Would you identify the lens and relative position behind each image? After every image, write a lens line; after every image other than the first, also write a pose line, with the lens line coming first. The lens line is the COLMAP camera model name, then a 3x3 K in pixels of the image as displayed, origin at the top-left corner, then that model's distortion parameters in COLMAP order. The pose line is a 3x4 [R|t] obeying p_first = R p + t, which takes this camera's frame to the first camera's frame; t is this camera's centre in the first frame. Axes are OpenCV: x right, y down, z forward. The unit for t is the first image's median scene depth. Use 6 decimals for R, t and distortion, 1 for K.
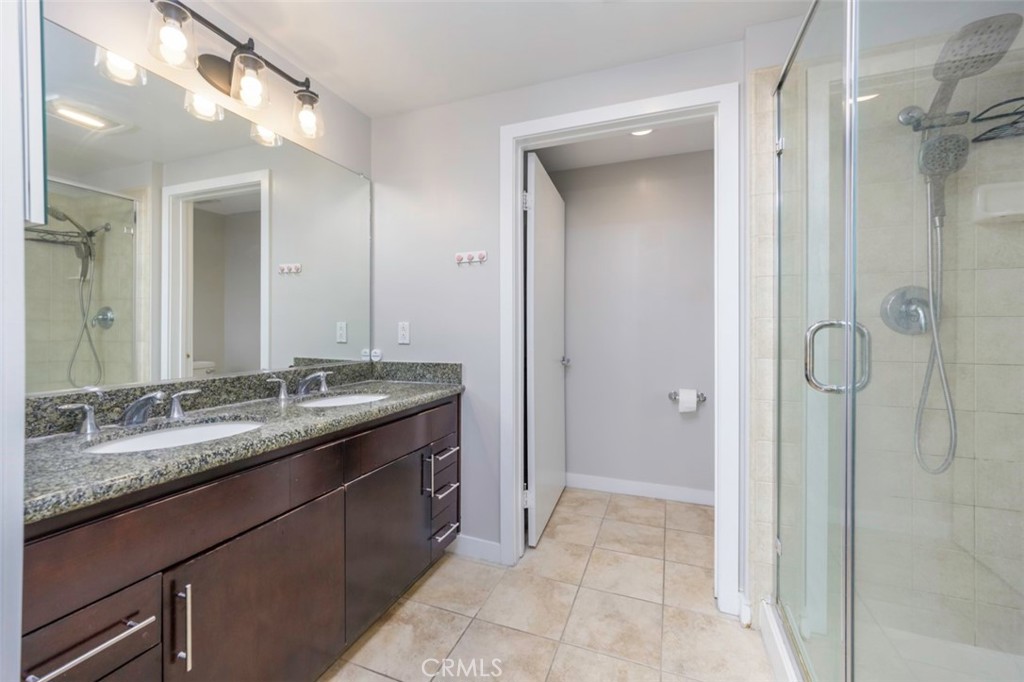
lens RADIAL K [[404.8, 0, 519.2], [0, 404.8, 332.2], [0, 0, 1]] dist [-0.000224, -0.002074]
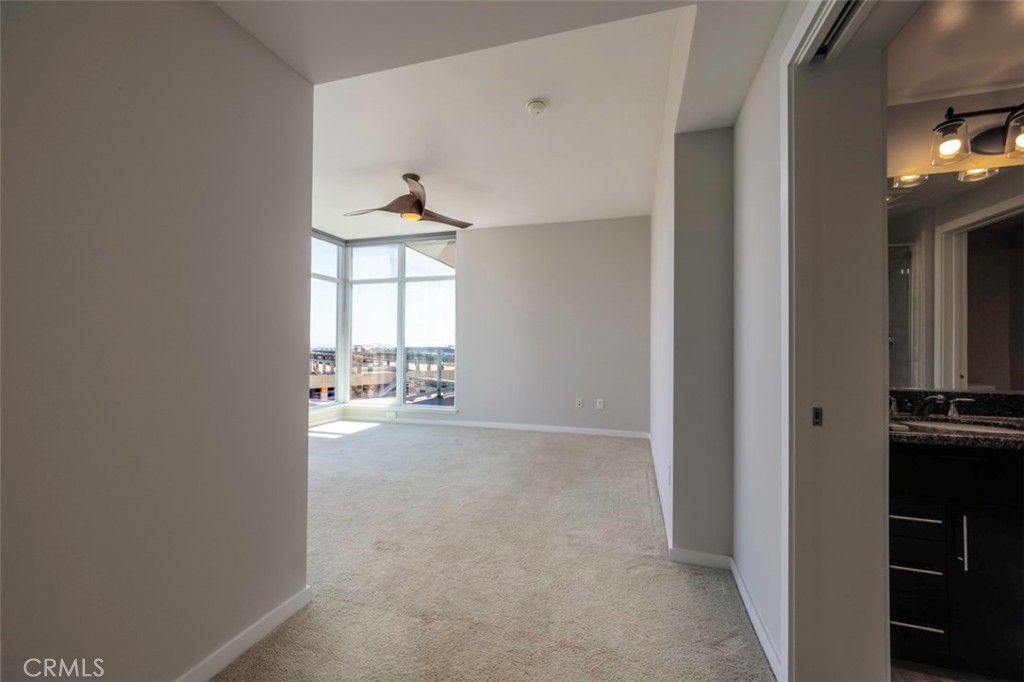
lens RADIAL K [[403.9, 0, 517.5], [0, 403.9, 342.7], [0, 0, 1]] dist [0.010632, -0.000002]
pose [[0.058922, -0.014584, -0.998156, 0.432530], [-0.012131, 0.999809, -0.015325, -0.000605], [0.998189, 0.013011, 0.058734, -0.534643]]
